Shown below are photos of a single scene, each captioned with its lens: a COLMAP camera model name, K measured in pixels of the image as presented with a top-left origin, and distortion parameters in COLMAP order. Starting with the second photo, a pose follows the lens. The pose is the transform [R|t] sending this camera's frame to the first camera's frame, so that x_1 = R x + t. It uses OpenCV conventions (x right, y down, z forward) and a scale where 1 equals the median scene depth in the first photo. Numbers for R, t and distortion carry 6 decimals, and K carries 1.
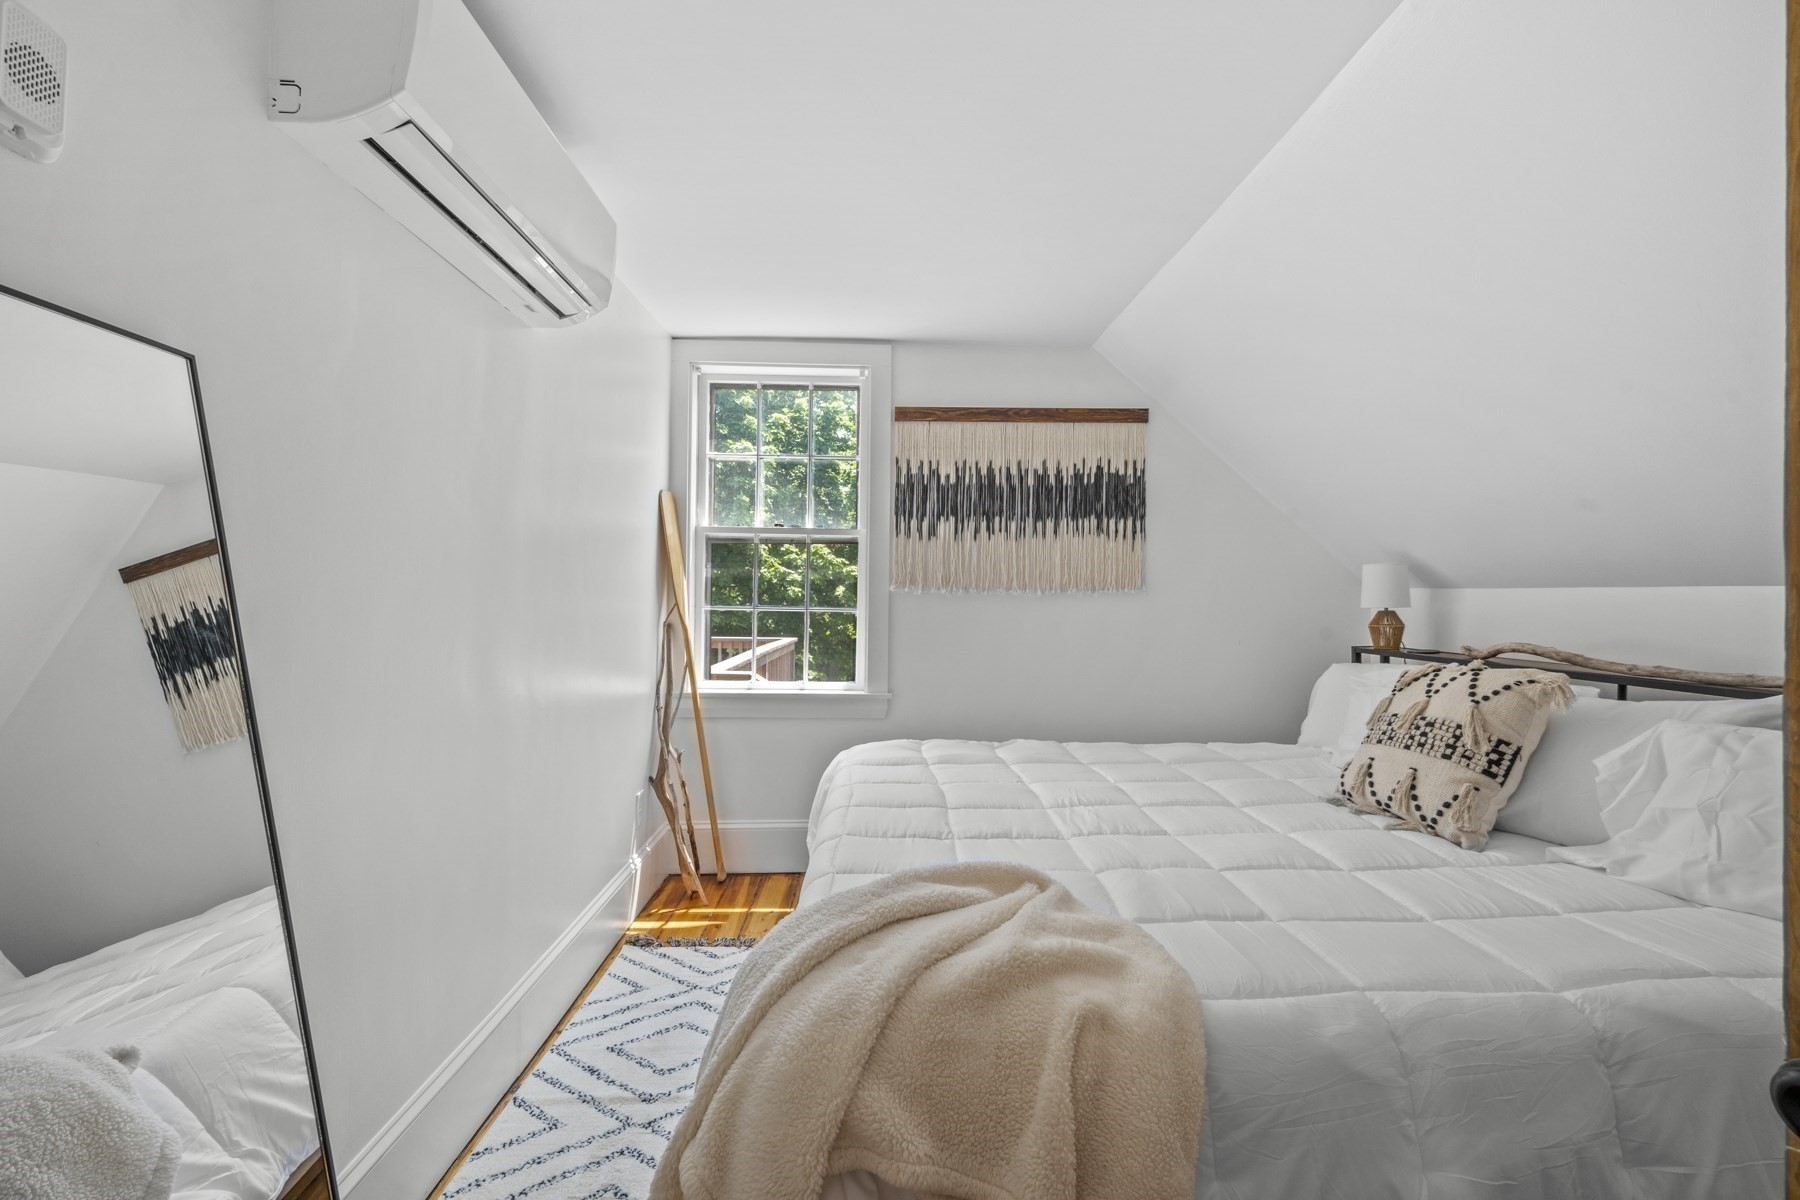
lens RADIAL K [[770.3, 0, 900.0], [0, 770.3, 600.0], [0, 0, 1]] dist [0.000023, -0.000164]
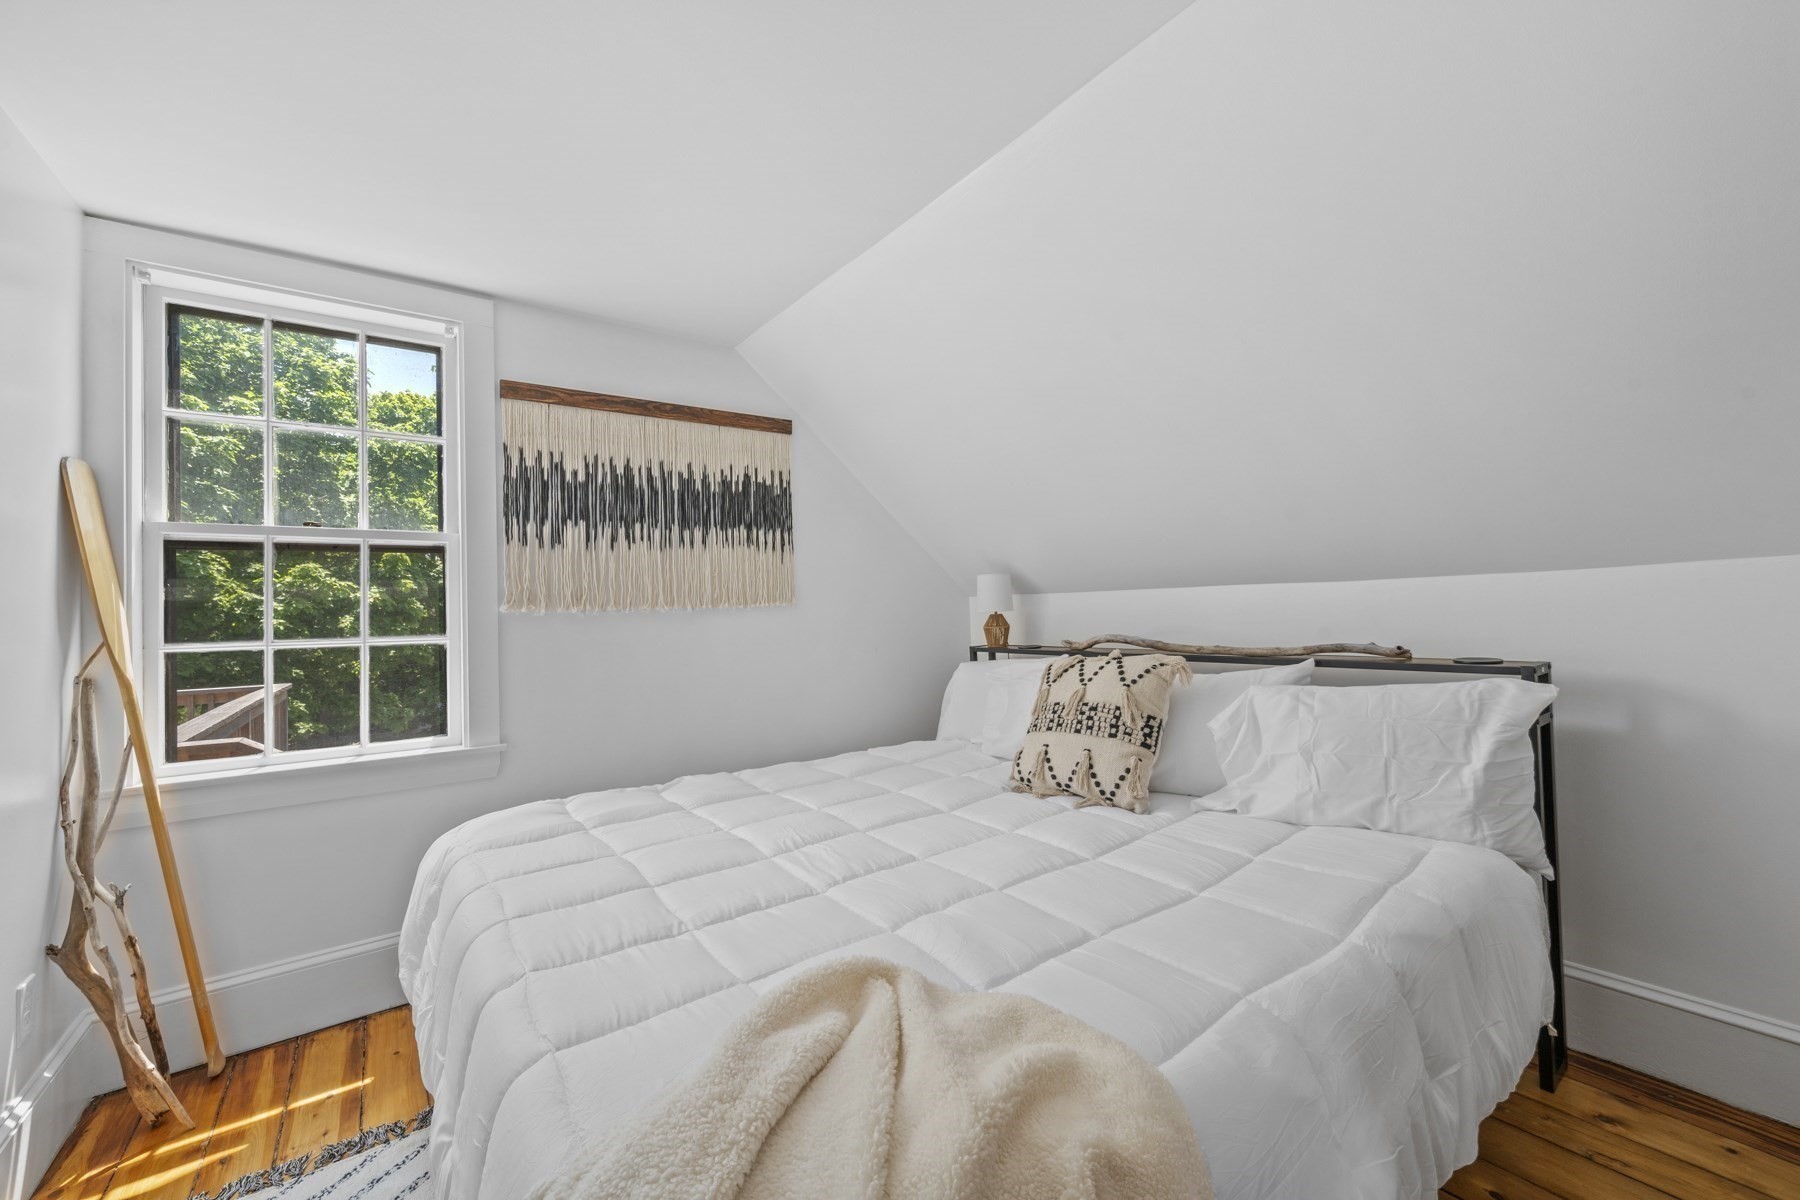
lens RADIAL K [[708.4, 0, 900.0], [0, 708.4, 600.0], [0, 0, 1]] dist [-0.001654, 0.000430]
pose [[0.822593, -0.023805, 0.568132, -0.096021], [0.039559, 0.999098, -0.015413, 0.003043], [-0.567253, 0.035154, 0.822793, 0.194619]]
